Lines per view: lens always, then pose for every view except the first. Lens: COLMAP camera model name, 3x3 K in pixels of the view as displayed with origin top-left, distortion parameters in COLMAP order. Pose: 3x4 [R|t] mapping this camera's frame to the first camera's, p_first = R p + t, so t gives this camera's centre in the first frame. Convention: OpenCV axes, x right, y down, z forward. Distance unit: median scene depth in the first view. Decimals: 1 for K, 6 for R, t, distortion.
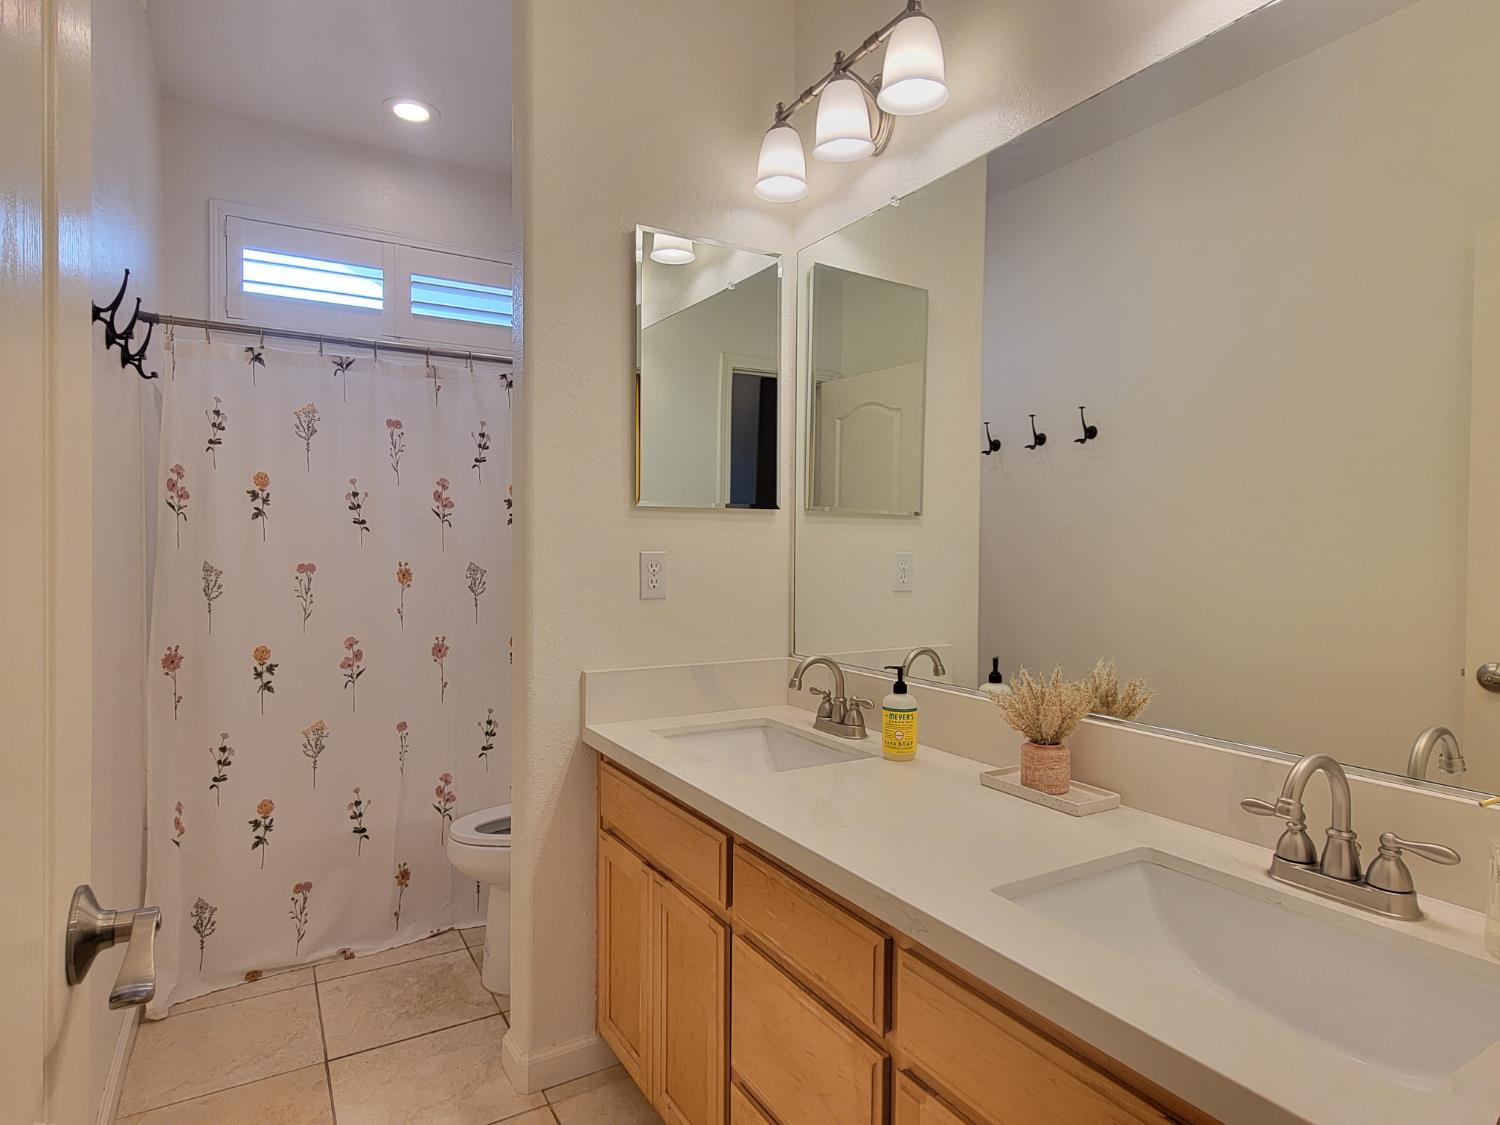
lens RADIAL K [[807.9, 0, 738.2], [0, 807.9, 553.8], [0, 0, 1]] dist [0.001429, 0.001049]
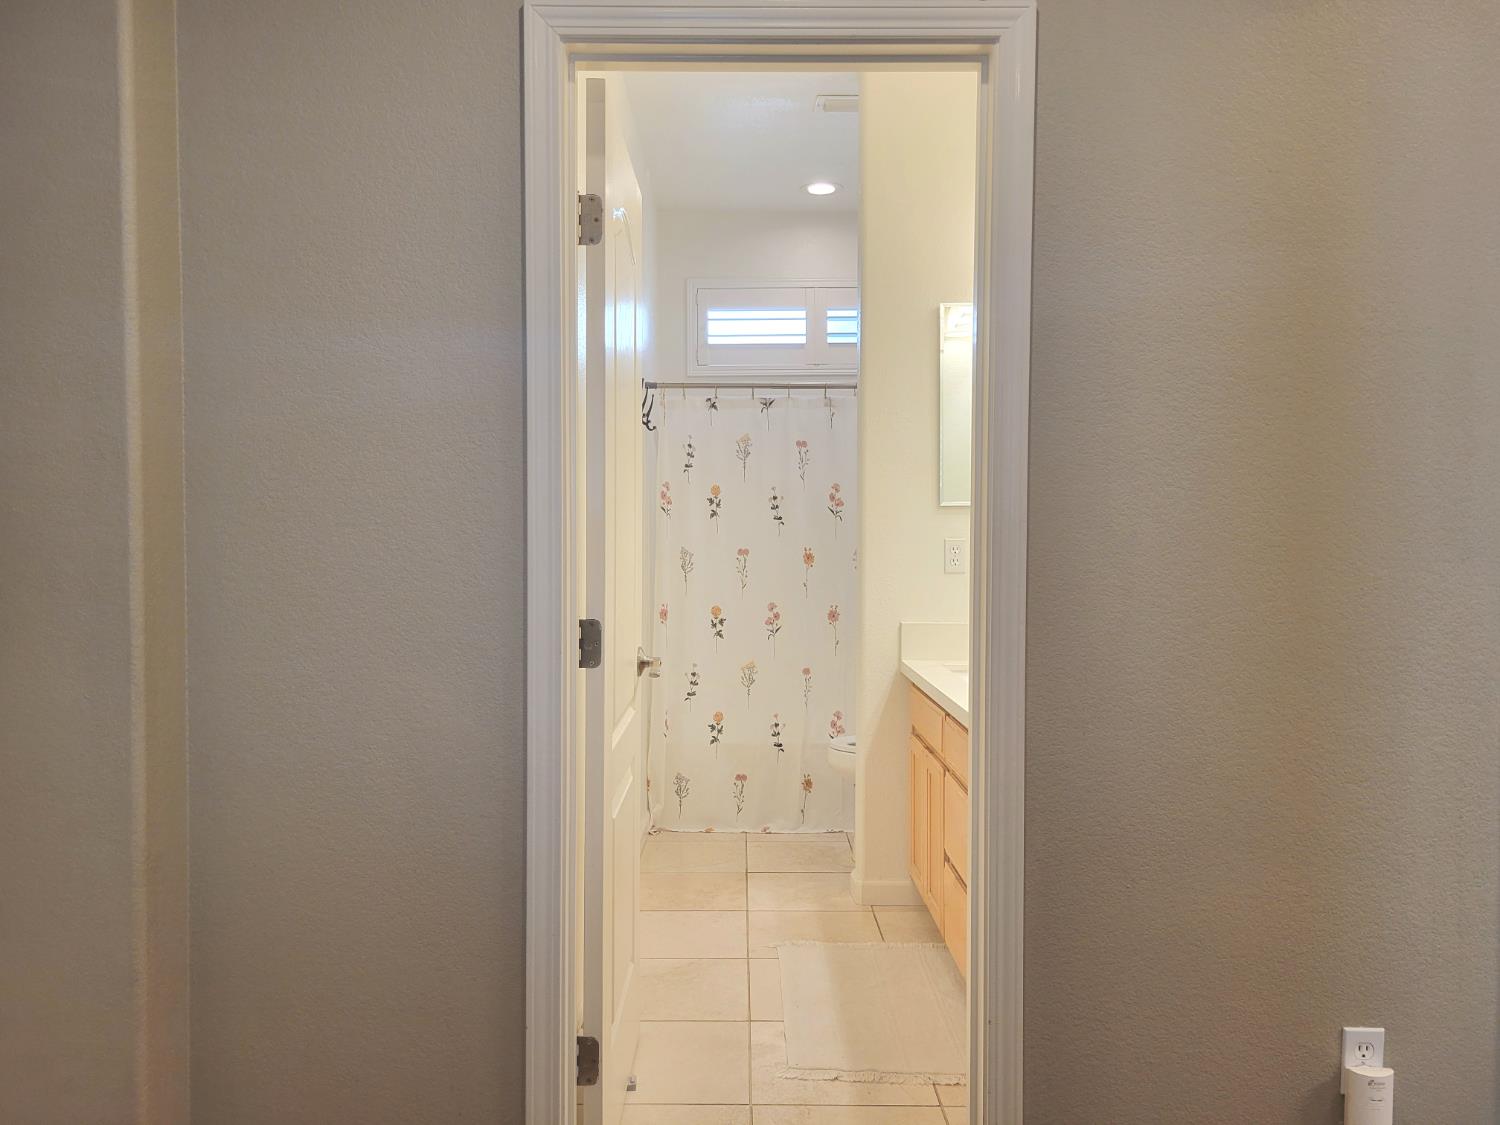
lens RADIAL K [[1125.8, 0, 755.7], [0, 1125.8, 564.3], [0, 0, 1]] dist [0.032518, -0.018638]
pose [[0.863693, 0.007576, -0.503961, 0.466982], [0.000233, 0.999881, 0.015432, 0.008956], [0.504018, -0.013446, 0.863589, -0.673739]]
